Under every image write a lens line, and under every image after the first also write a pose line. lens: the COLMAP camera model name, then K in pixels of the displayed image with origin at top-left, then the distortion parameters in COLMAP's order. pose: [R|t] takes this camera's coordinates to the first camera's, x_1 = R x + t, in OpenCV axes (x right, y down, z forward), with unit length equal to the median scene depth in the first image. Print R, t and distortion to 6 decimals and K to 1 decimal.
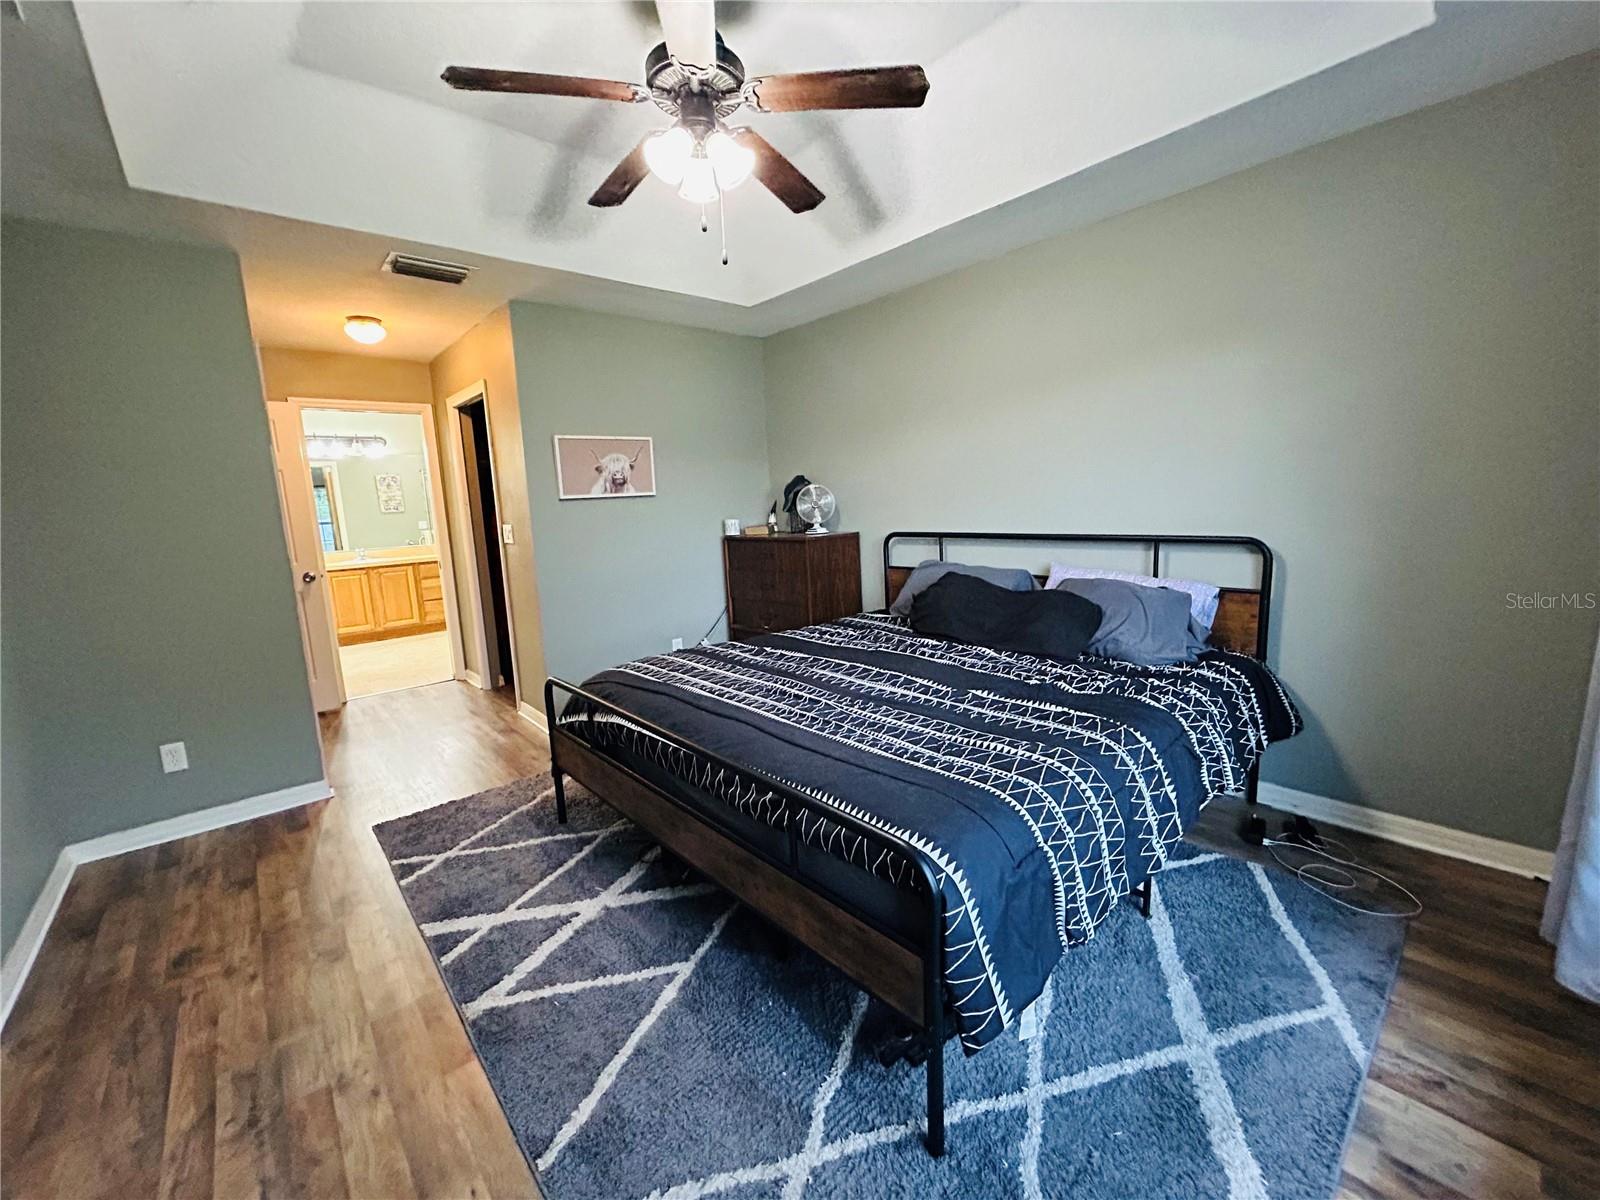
lens RADIAL K [[644.2, 0, 794.7], [0, 644.2, 604.6], [0, 0, 1]] dist [0.002801, 0.000496]
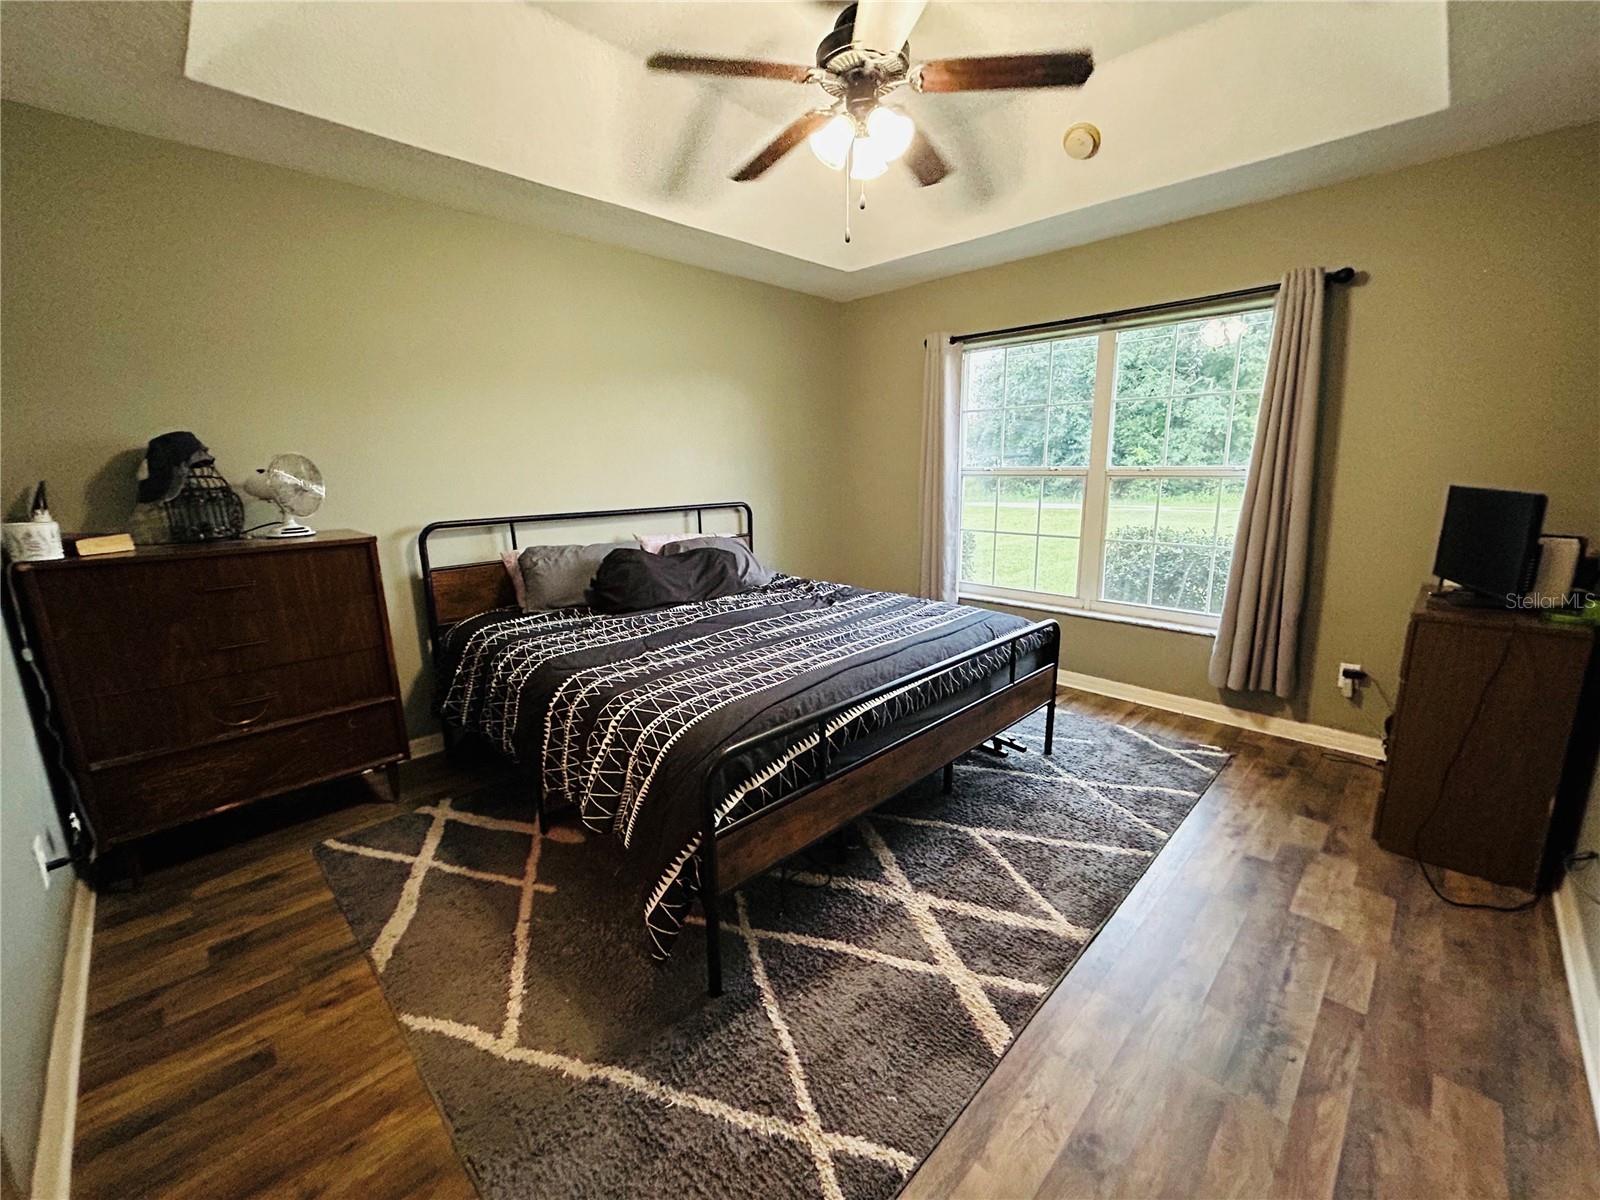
lens RADIAL K [[644.2, 0, 798.0], [0, 644.2, 595.7], [0, 0, 1]] dist [0.002801, 0.000496]
pose [[-0.064180, -0.158030, 0.985346, -1.067420], [0.175839, 0.970143, 0.167045, -0.131971], [-0.982325, 0.183983, -0.034476, 1.038506]]
